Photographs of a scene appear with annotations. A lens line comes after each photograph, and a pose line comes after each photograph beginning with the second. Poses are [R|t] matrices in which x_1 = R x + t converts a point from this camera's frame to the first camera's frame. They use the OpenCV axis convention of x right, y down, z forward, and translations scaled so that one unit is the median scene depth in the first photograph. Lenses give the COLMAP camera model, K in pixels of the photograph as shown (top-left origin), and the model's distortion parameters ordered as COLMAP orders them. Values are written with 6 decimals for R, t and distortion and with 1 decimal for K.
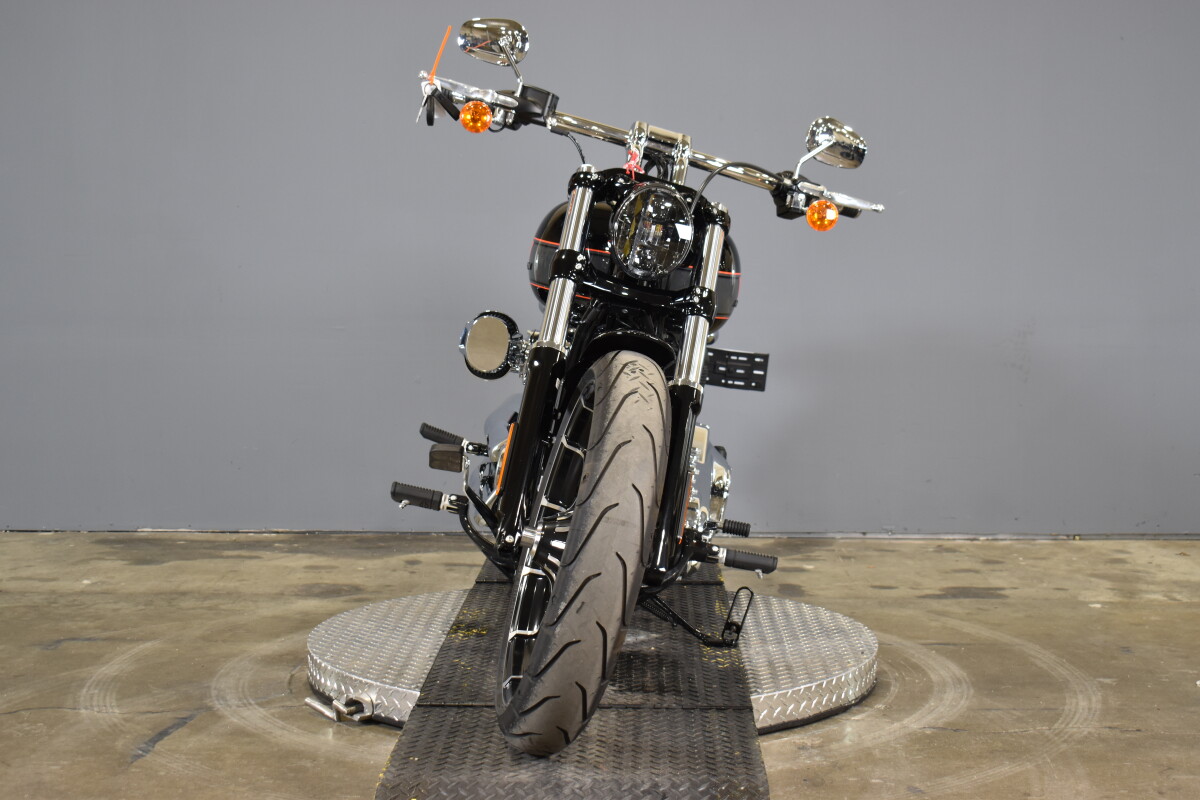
lens RADIAL K [[1898.1, 0, 597.1], [0, 1898.1, 399.3], [0, 0, 1]] dist [-0.022846, 0.000000]
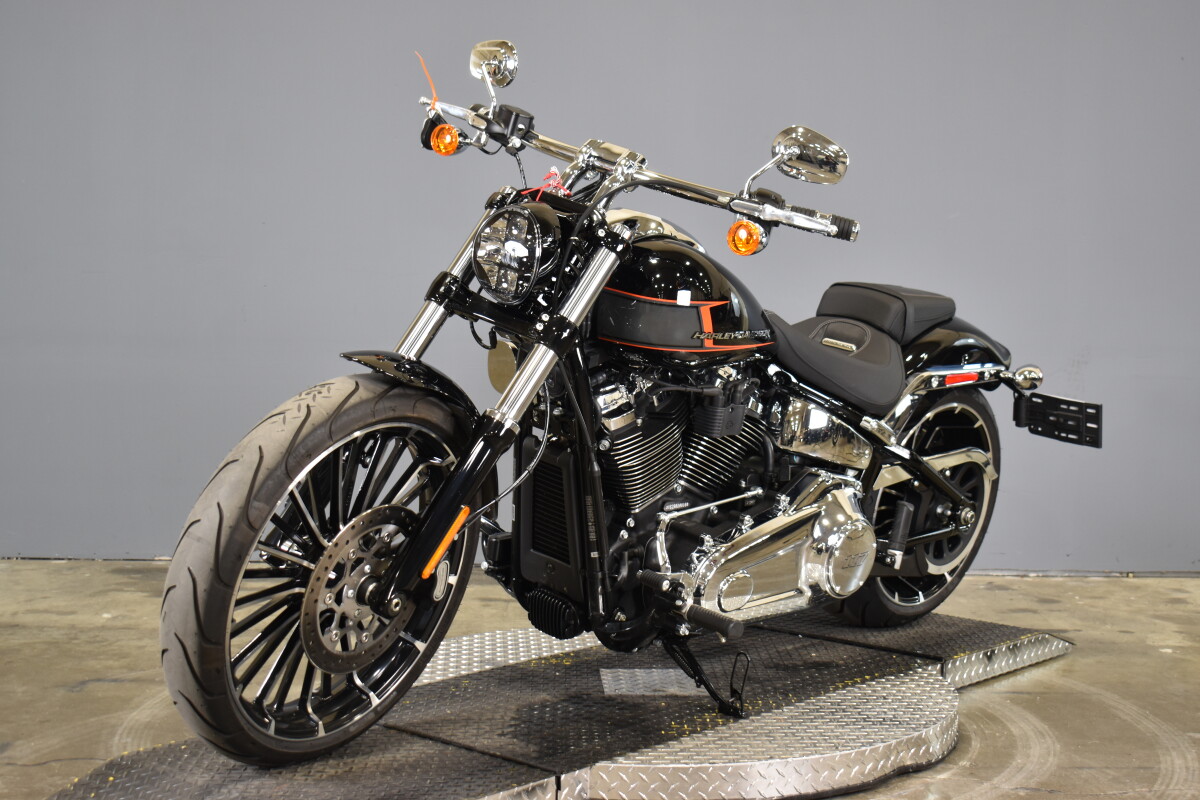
lens RADIAL K [[1898.1, 0, 599.3], [0, 1898.1, 402.6], [0, 0, 1]] dist [-0.022846, 0.000000]
pose [[0.999915, 0.009398, 0.009063, -0.037183], [-0.009339, 0.999935, -0.006607, -0.008190], [-0.009125, 0.006522, 0.999937, 0.051781]]
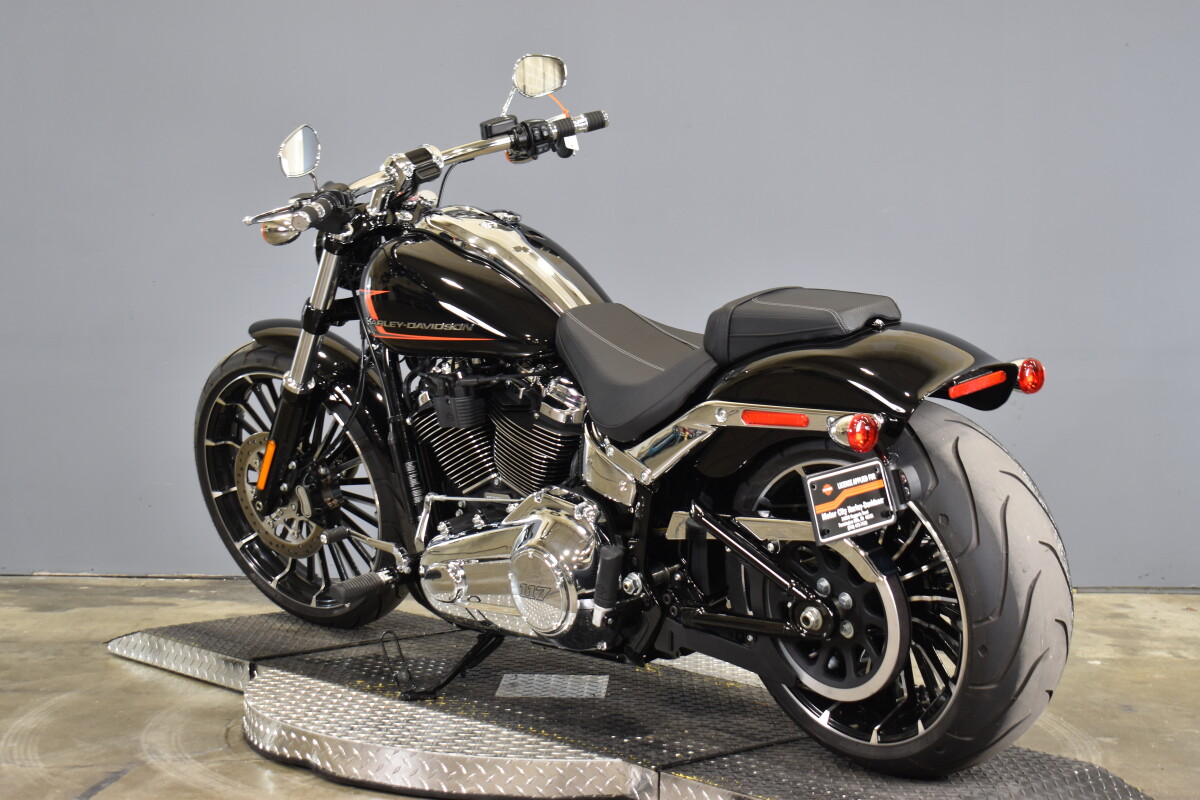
lens RADIAL K [[2203.9, 0, 598.0], [0, 2203.9, 395.5], [0, 0, 1]] dist [0.010341, 0.000000]
pose [[0.999263, 0.011171, 0.036723, -0.021302], [-0.010491, 0.999771, -0.018656, 0.001964], [-0.036923, 0.018257, 0.999151, -0.072158]]
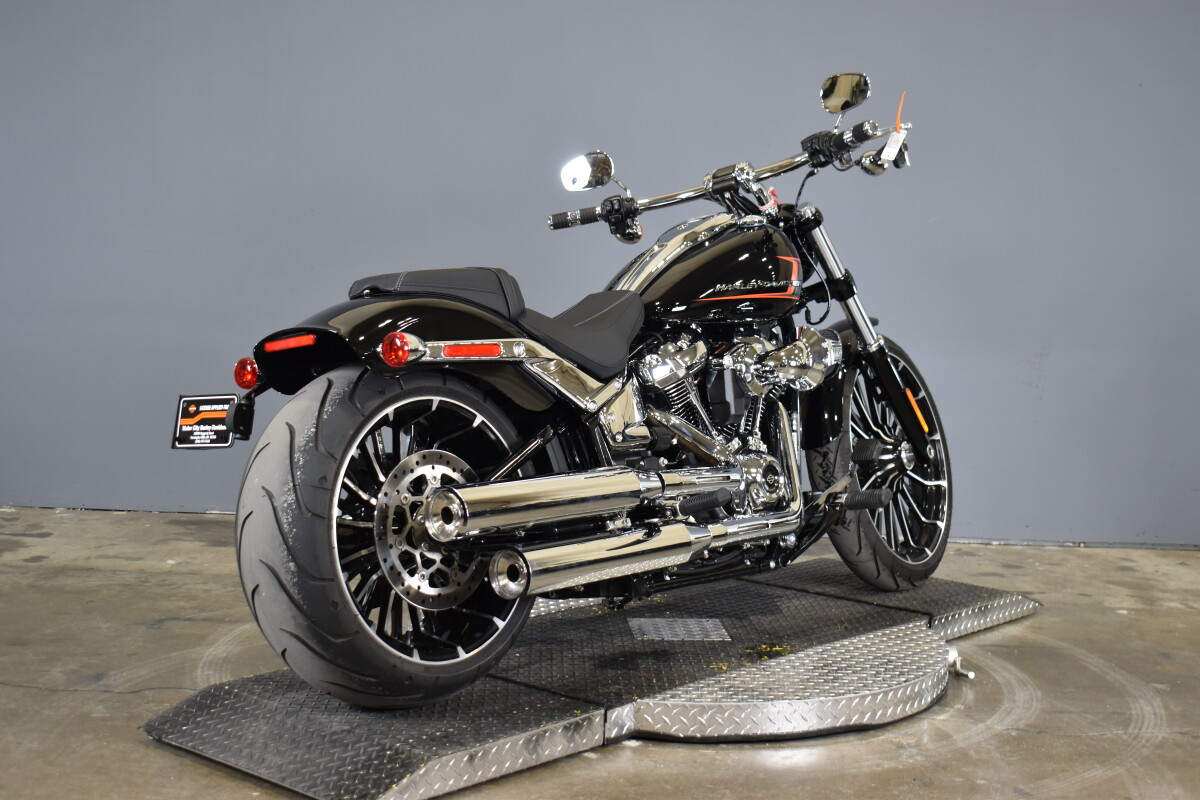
lens RADIAL K [[1724.2, 0, 606.4], [0, 1724.2, 403.4], [0, 0, 1]] dist [-0.036098, 0.000000]
pose [[0.998852, 0.032140, 0.035534, -0.076578], [-0.032318, 0.999468, 0.004452, -0.004767], [-0.035372, -0.005595, 0.999359, 0.041300]]
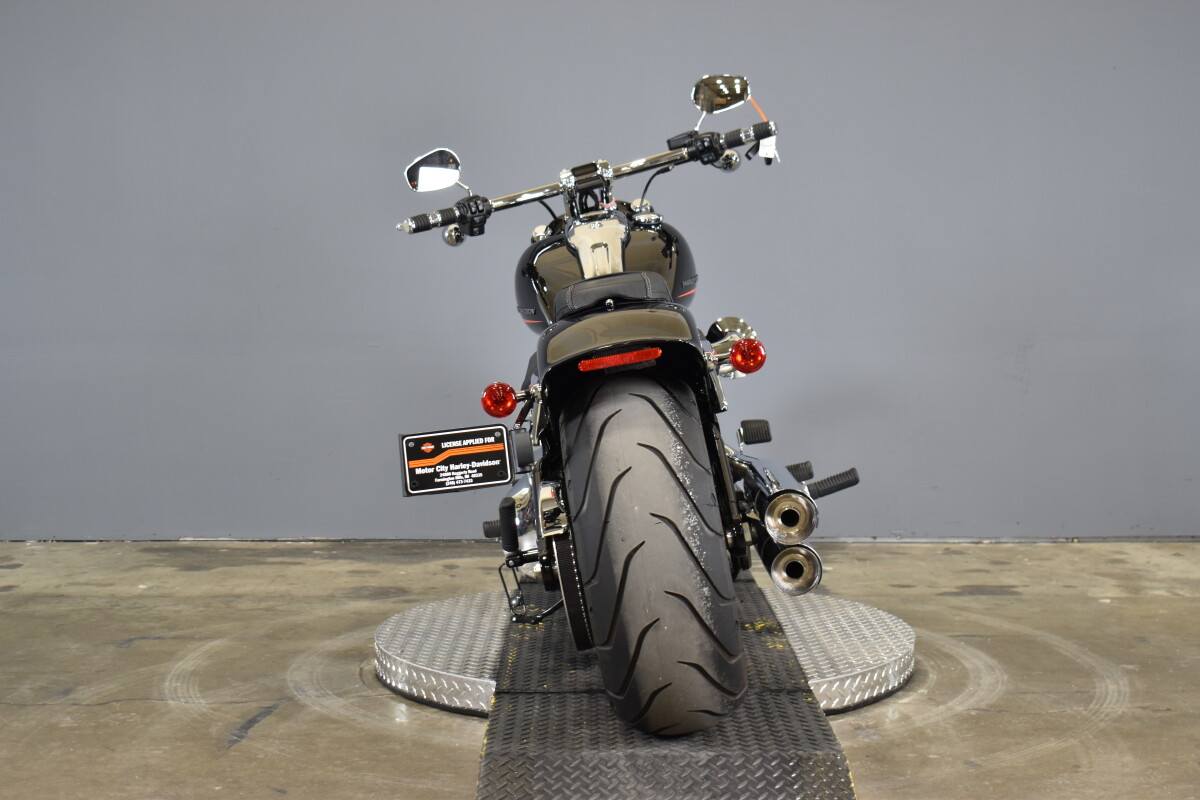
lens RADIAL K [[1843.6, 0, 602.5], [0, 1843.6, 400.0], [0, 0, 1]] dist [-0.026689, 0.000000]
pose [[0.999684, -0.004833, 0.024681, -0.048267], [0.005174, 0.999892, -0.013786, 0.010518], [-0.024612, 0.013909, 0.999600, -0.025851]]
